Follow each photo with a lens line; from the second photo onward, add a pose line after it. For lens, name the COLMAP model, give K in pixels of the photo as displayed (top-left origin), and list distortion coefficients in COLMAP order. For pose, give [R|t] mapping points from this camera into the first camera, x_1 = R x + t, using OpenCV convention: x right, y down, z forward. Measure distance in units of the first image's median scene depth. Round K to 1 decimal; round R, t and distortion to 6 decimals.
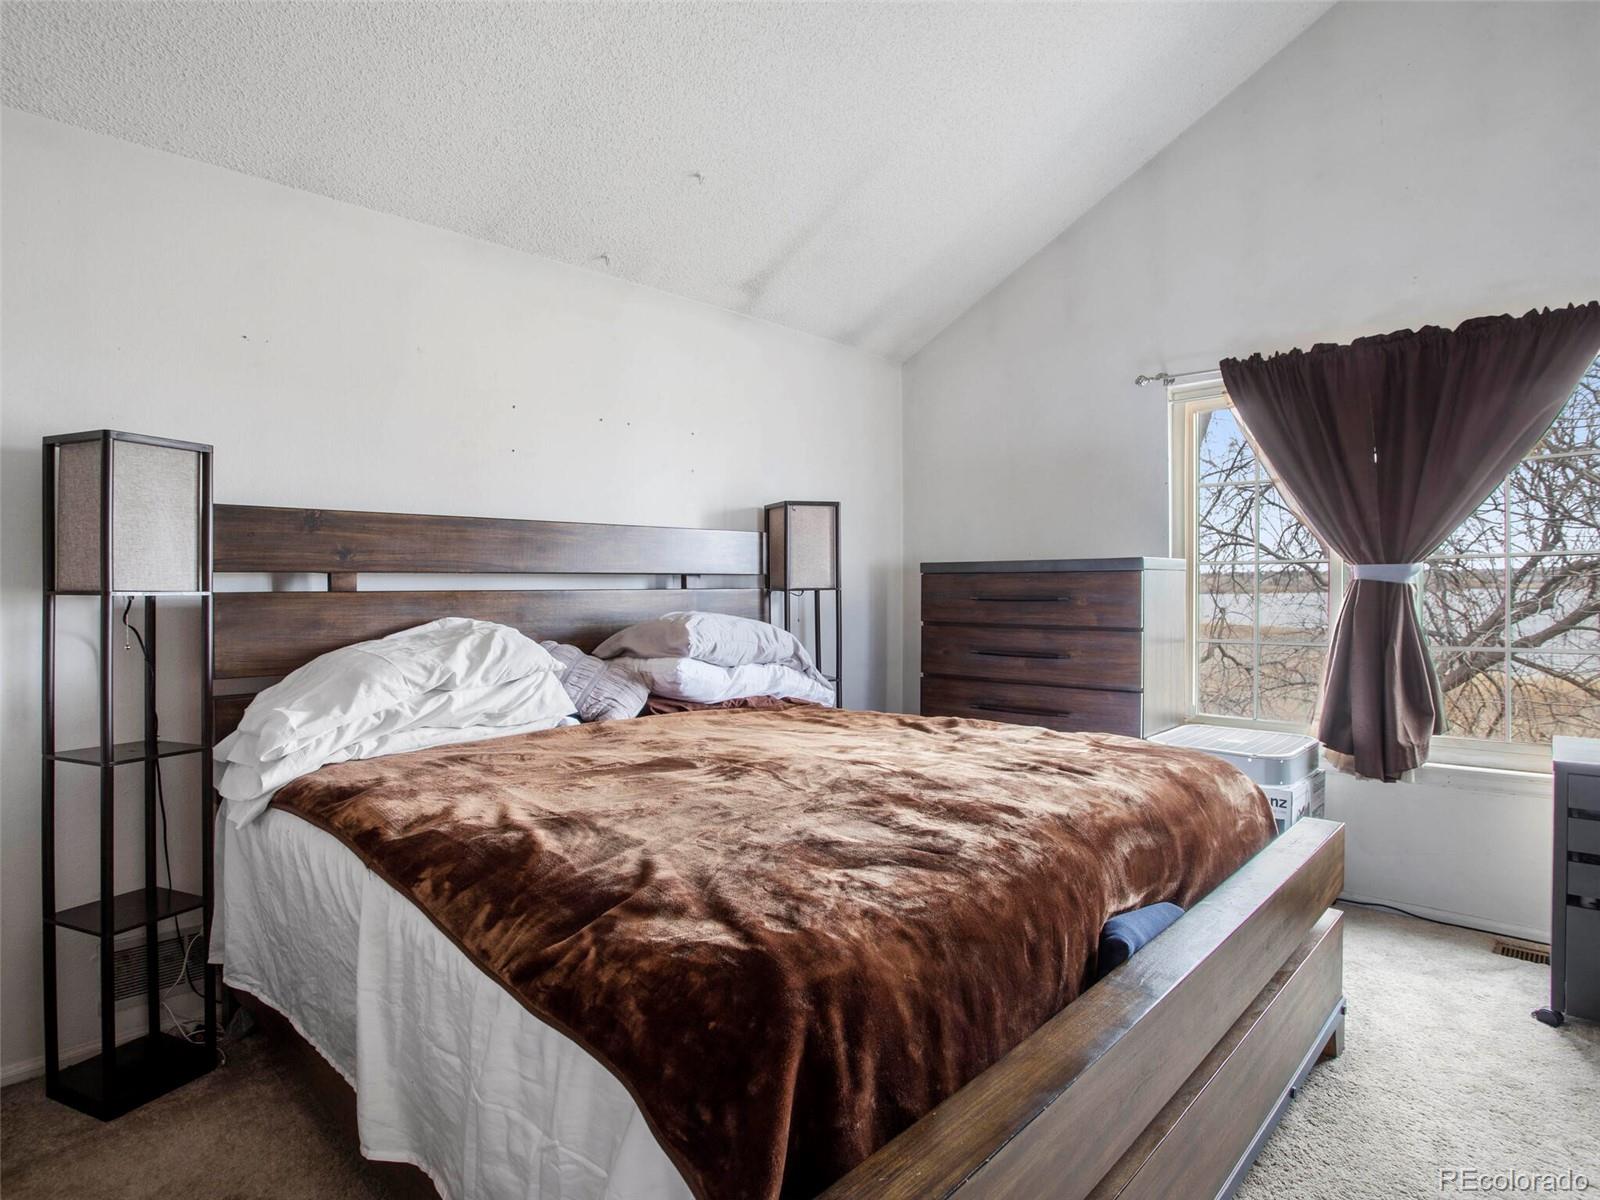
lens RADIAL K [[879.4, 0, 781.5], [0, 879.4, 595.3], [0, 0, 1]] dist [-0.067904, 0.023980]
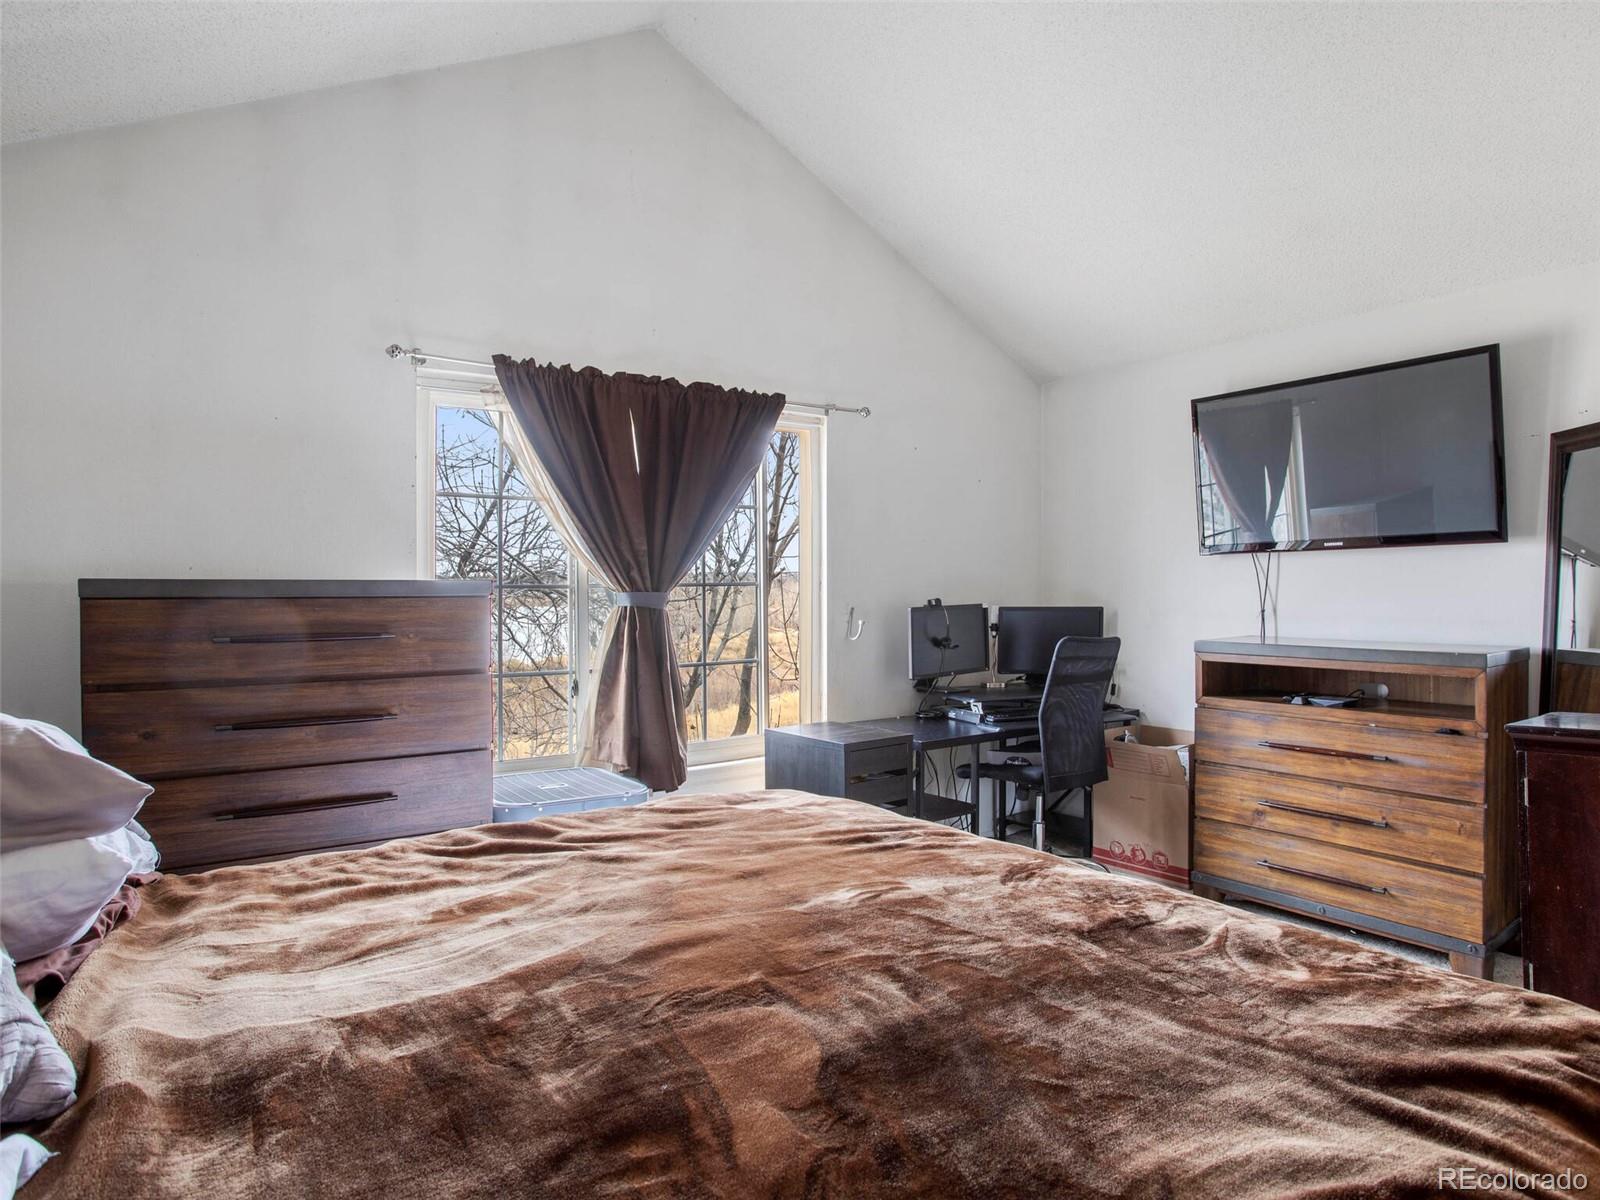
lens RADIAL K [[965.5, 0, 793.4], [0, 965.5, 586.0], [0, 0, 1]] dist [-0.067545, 0.024427]
pose [[0.173566, 0.008793, 0.984783, -0.401334], [0.015215, 0.999817, -0.011608, -0.022753], [-0.984705, 0.016998, 0.173400, 0.550983]]
